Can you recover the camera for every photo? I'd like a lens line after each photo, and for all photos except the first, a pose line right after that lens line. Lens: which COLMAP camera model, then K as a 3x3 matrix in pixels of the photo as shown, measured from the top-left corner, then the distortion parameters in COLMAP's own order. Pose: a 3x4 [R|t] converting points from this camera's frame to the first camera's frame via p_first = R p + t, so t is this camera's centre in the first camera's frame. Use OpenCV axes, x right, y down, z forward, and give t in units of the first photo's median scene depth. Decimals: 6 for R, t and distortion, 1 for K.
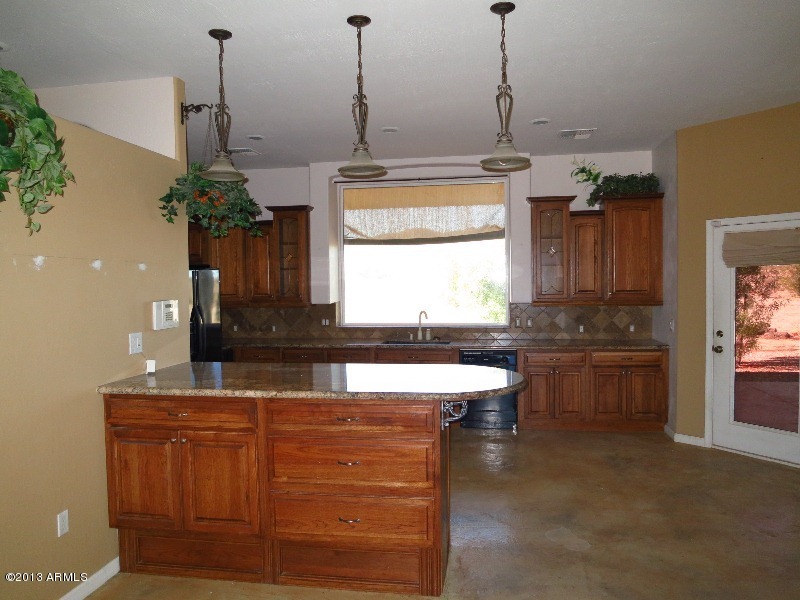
lens RADIAL K [[579.4, 0, 399.0], [0, 579.4, 301.3], [0, 0, 1]] dist [-0.038693, -0.000939]
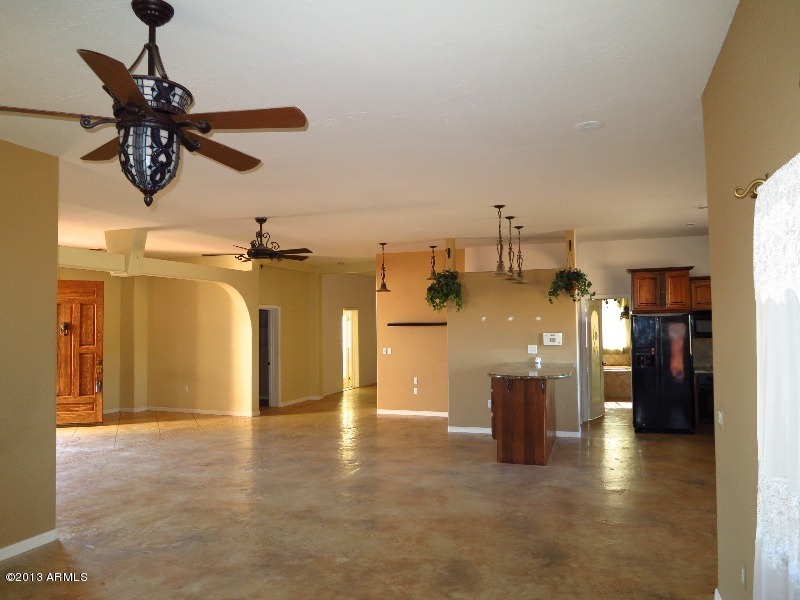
lens RADIAL K [[579.4, 0, 399.0], [0, 579.4, 301.3], [0, 0, 1]] dist [-0.038693, -0.000939]
pose [[-0.178078, -0.023587, -0.983734, 1.182498], [-0.021176, 0.999573, -0.020134, -0.040689], [0.983788, 0.017246, -0.178501, 0.489760]]
